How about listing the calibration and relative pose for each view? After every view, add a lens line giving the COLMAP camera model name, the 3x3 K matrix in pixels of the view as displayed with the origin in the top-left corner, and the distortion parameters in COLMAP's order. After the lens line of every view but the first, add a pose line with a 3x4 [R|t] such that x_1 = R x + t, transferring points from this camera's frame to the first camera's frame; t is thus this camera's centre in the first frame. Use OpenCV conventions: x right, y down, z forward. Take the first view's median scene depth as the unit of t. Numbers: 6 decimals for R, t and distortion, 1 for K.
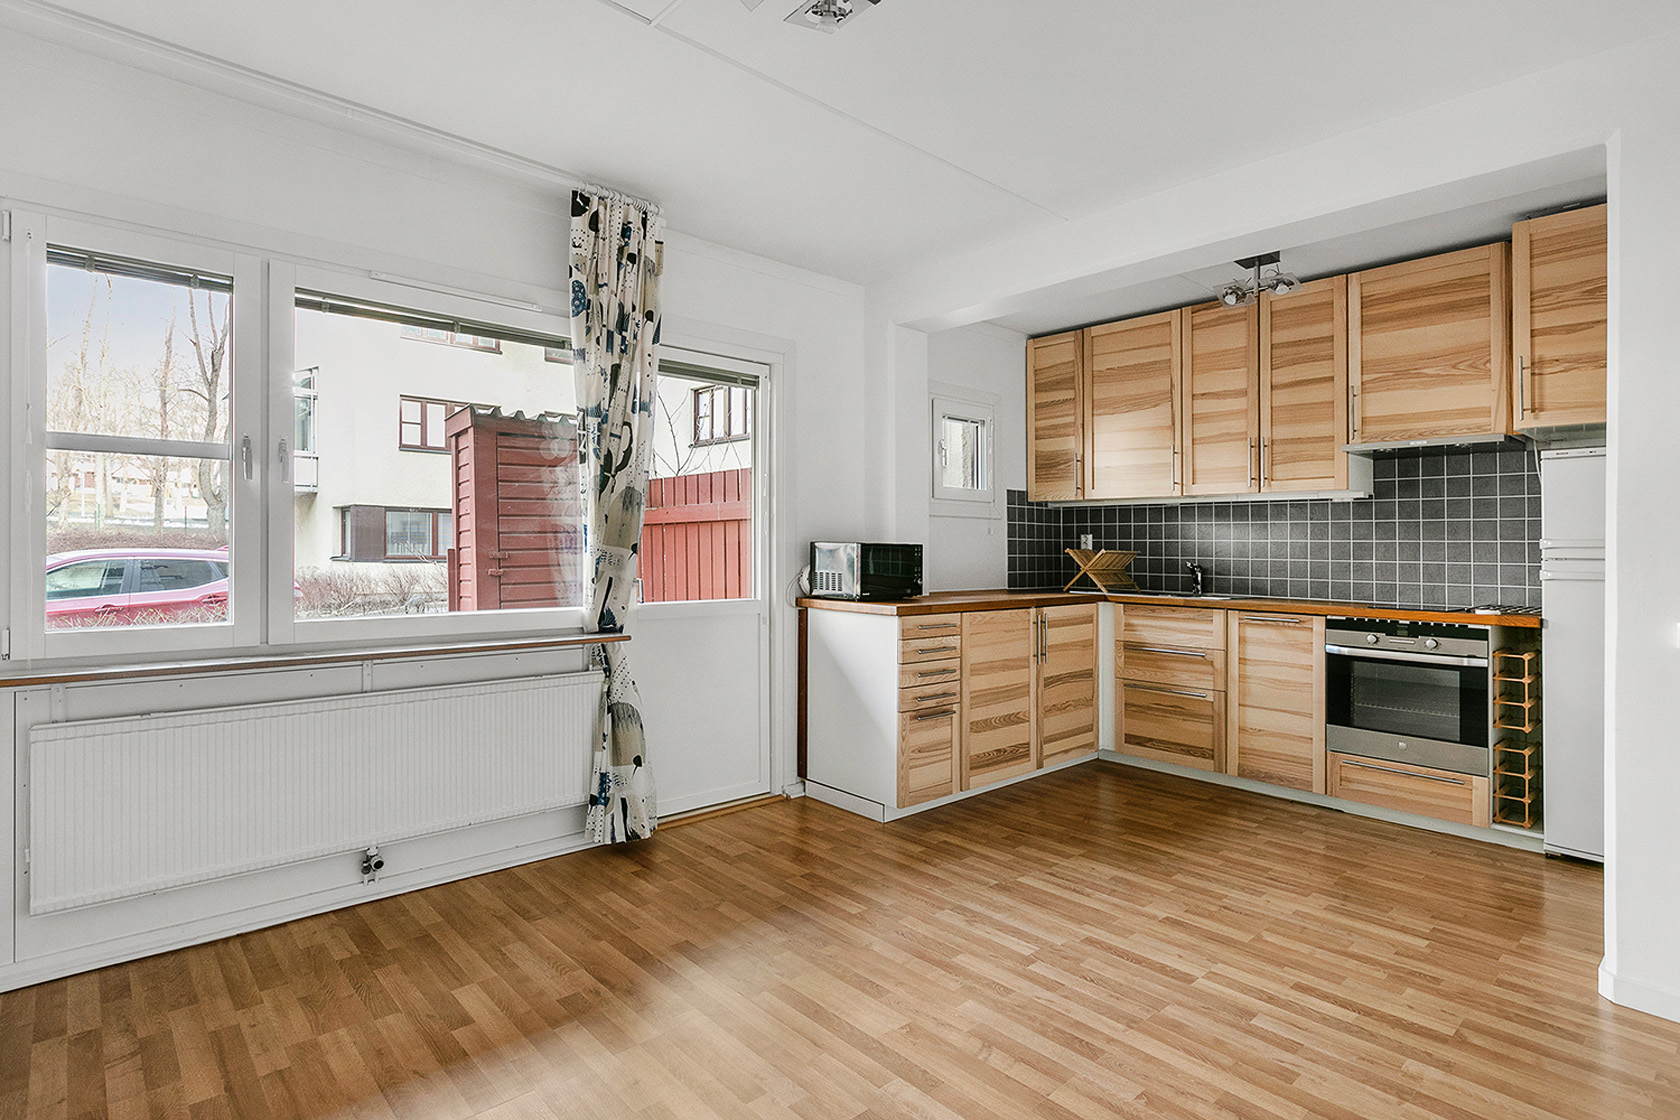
lens RADIAL K [[875.1, 0, 816.9], [0, 875.1, 545.5], [0, 0, 1]] dist [-0.005793, 0.000129]
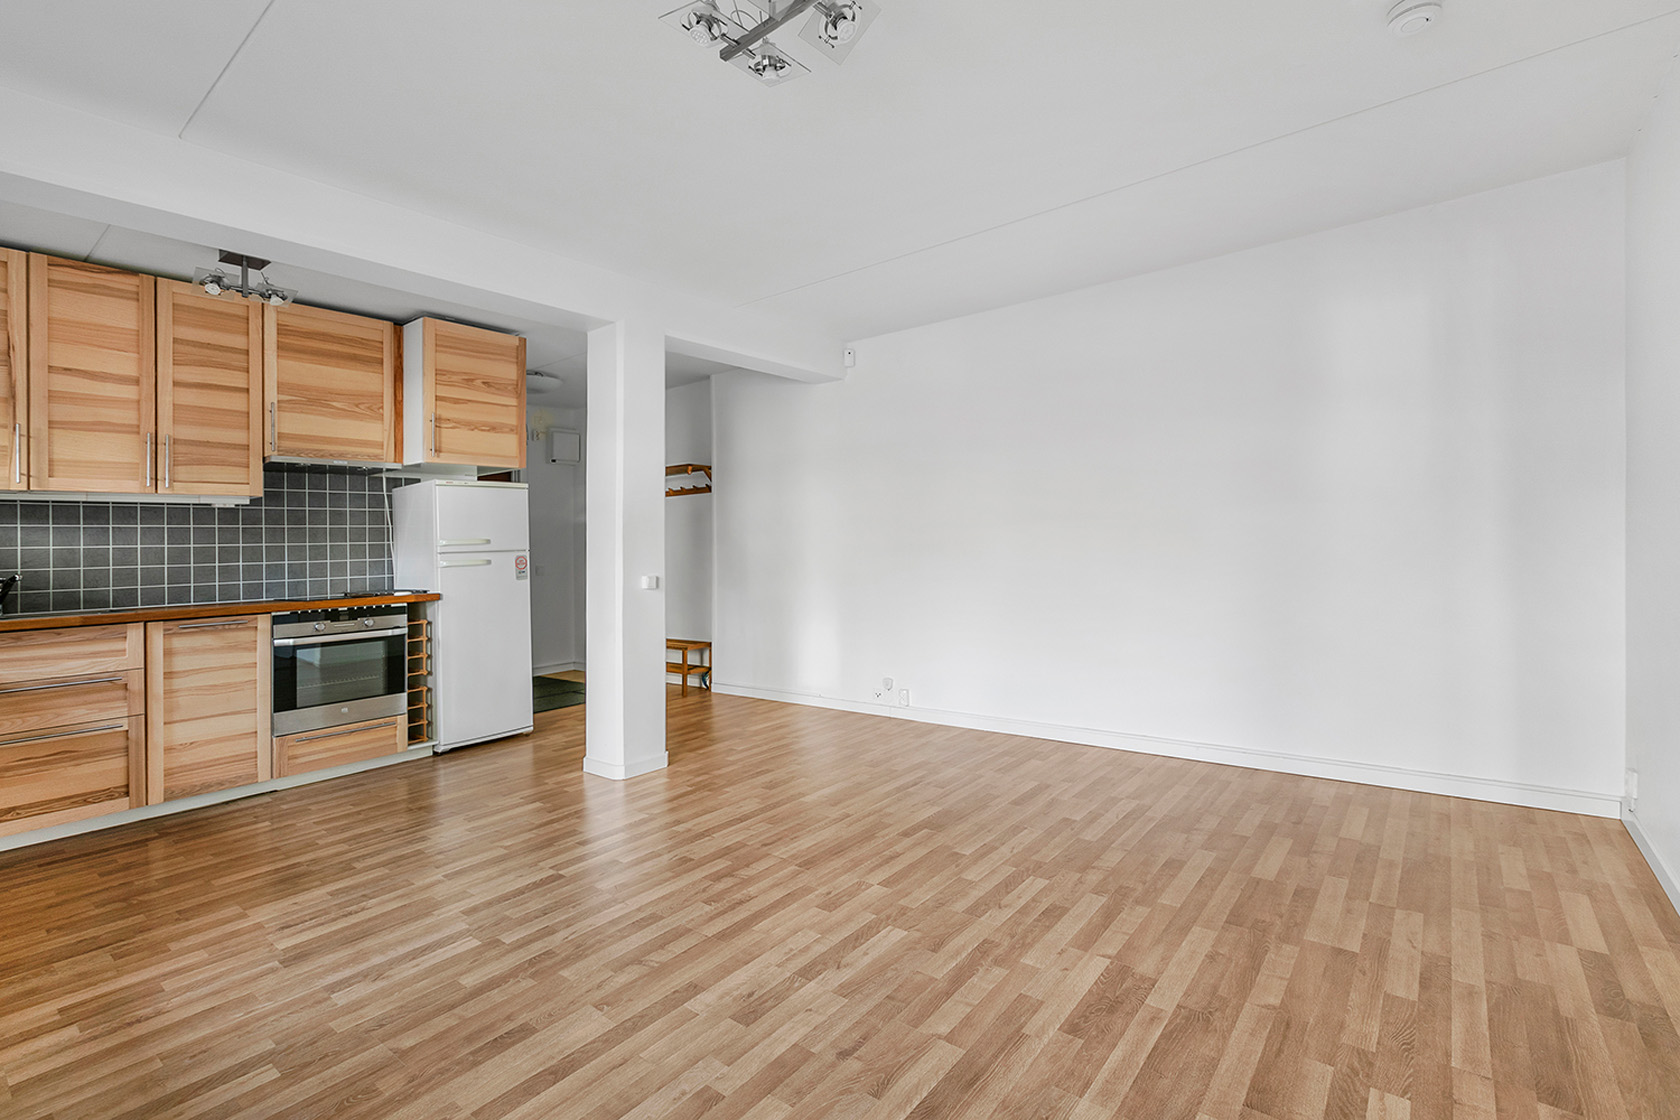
lens RADIAL K [[688.4, 0, 868.9], [0, 688.4, 553.0], [0, 0, 1]] dist [-0.001077, -0.000114]
pose [[-0.162433, -0.020256, 0.986512, -0.406622], [0.026812, 0.999329, 0.024934, 0.005974], [-0.986355, 0.030500, -0.161781, 0.447802]]
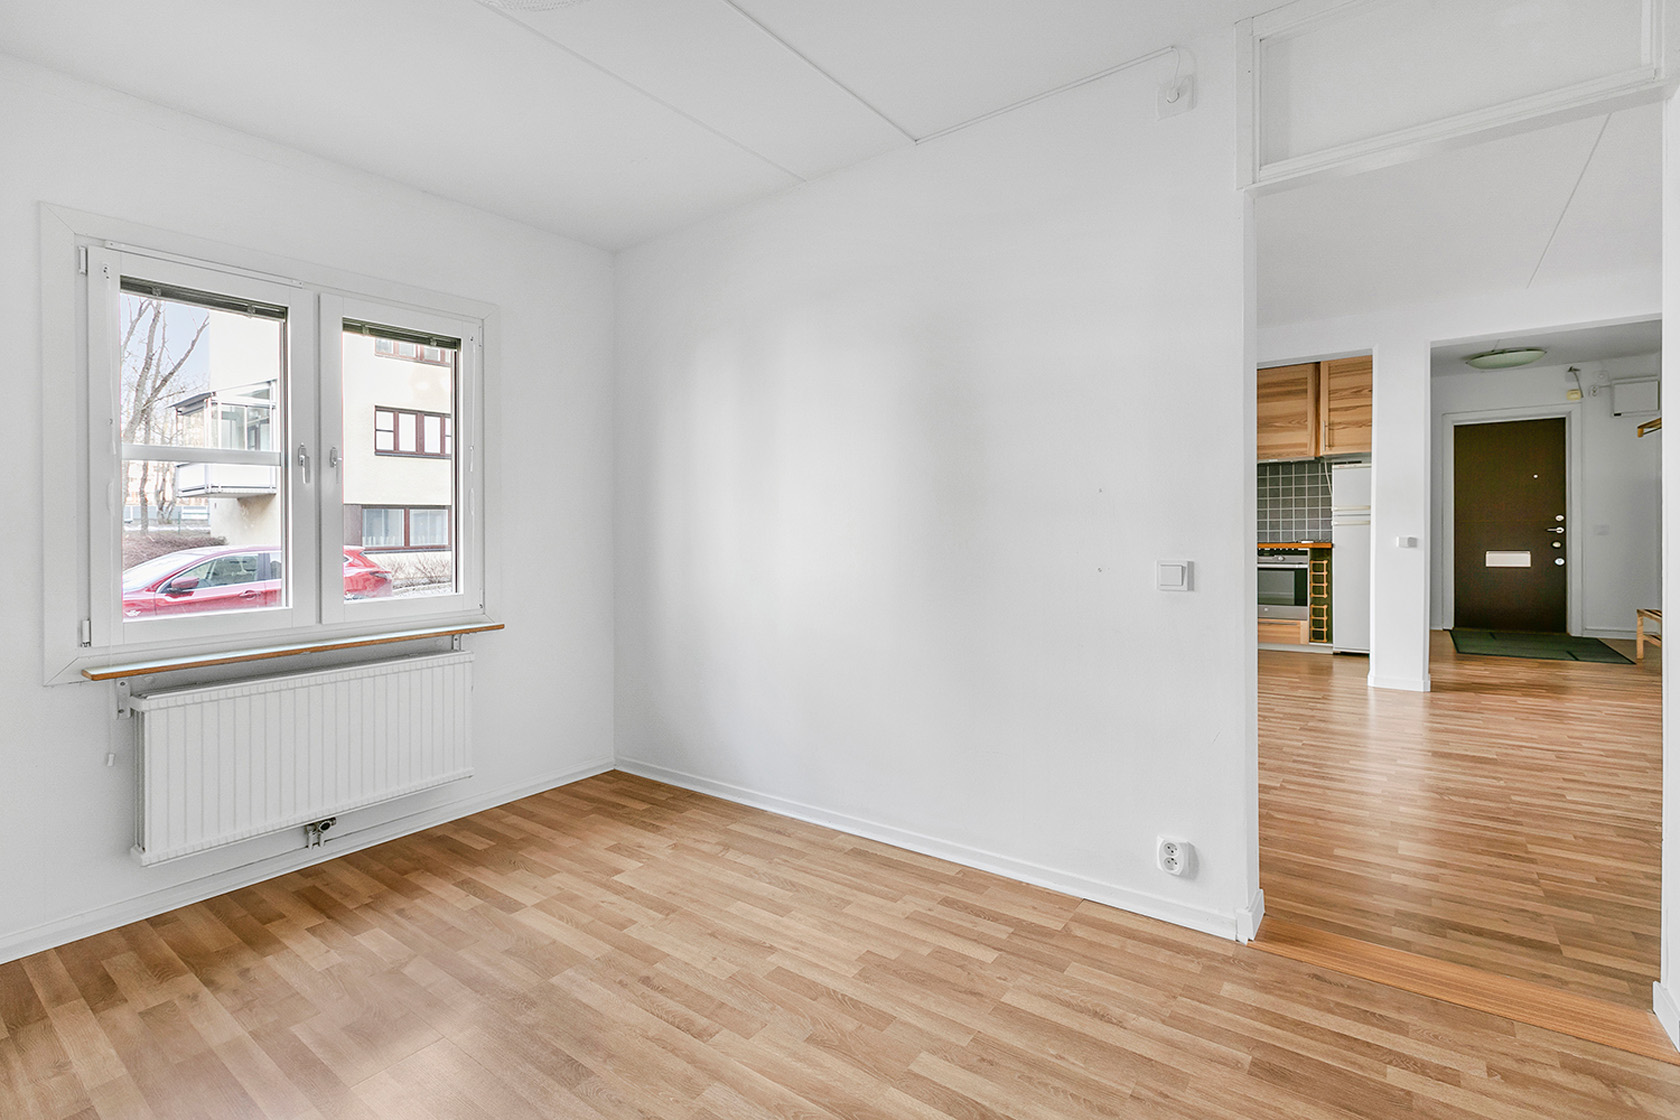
lens RADIAL K [[721.4, 0, 860.4], [0, 721.4, 555.0], [0, 0, 1]] dist [0.001049, -0.000265]
pose [[0.983799, -0.039507, 0.174868, -0.589612], [0.031593, 0.998356, 0.047815, -0.009195], [-0.176470, -0.041516, 0.983430, -0.515312]]
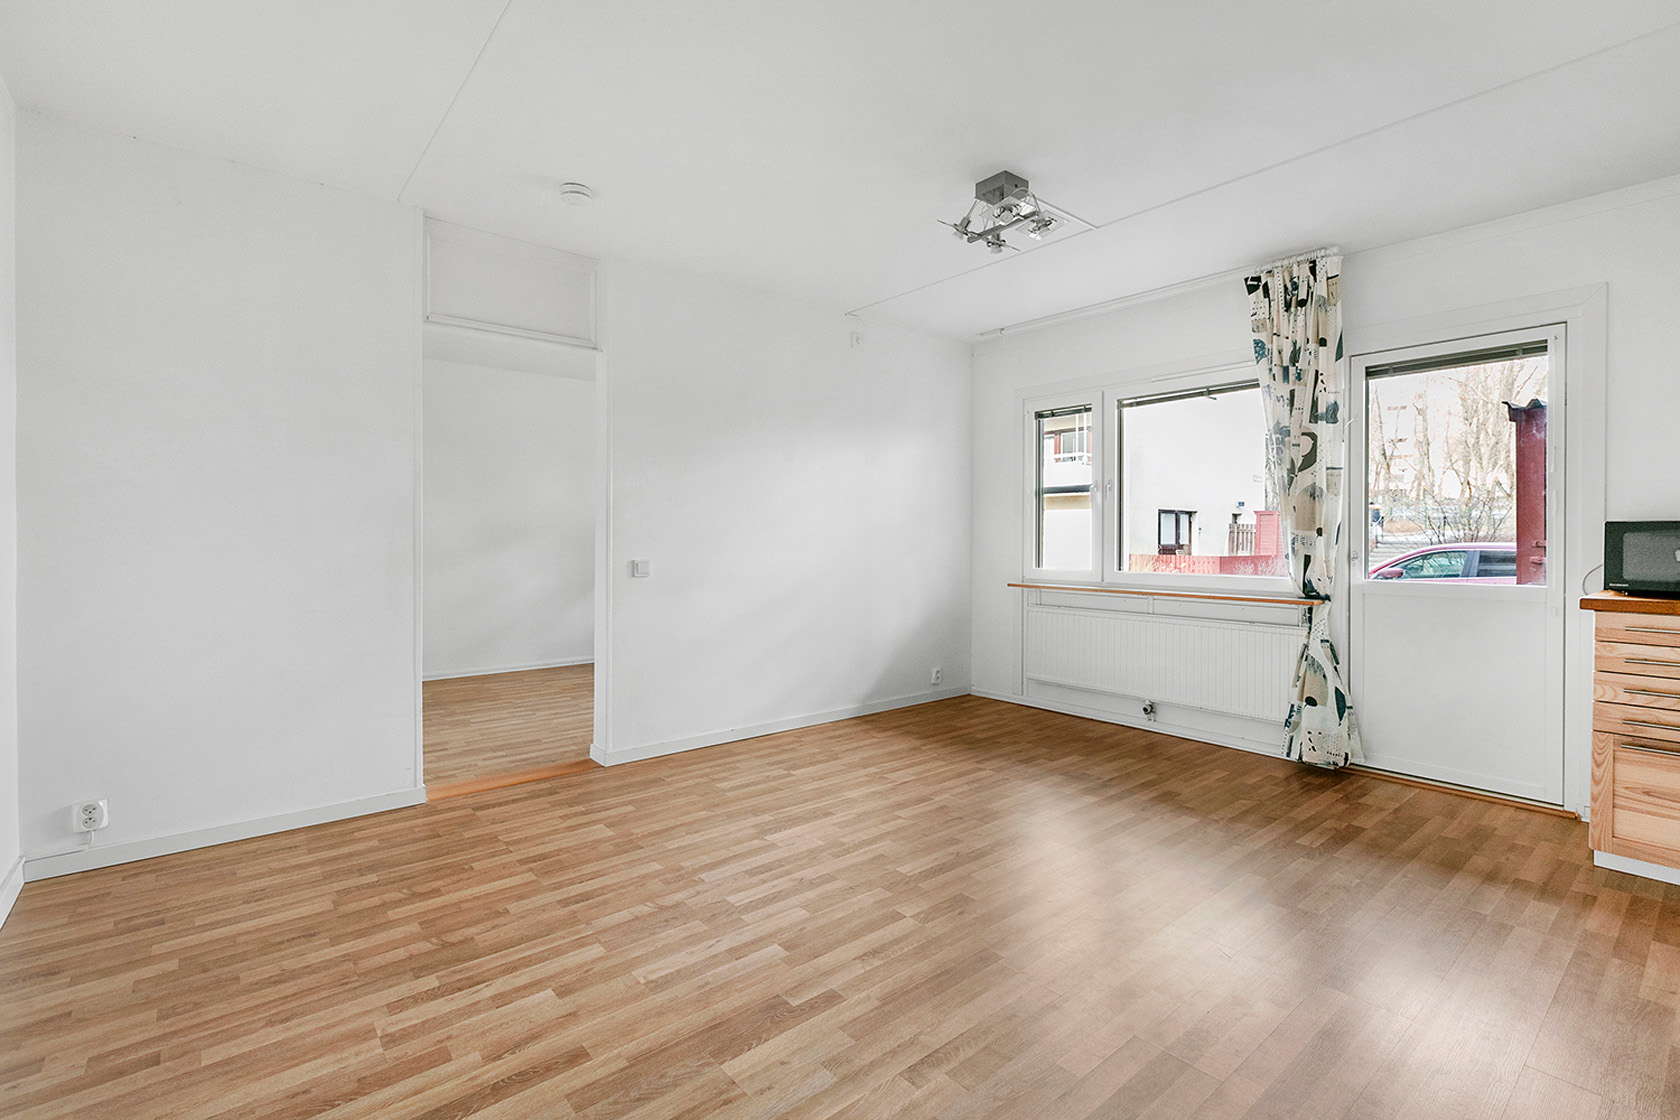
lens RADIAL K [[826.4, 0, 871.6], [0, 826.4, 539.4], [0, 0, 1]] dist [0.000472, 0.000269]
pose [[-0.040608, -0.009758, -0.999128, 0.845664], [-0.003006, 0.999949, -0.009644, 0.022989], [0.999171, 0.002611, -0.040635, 0.349259]]
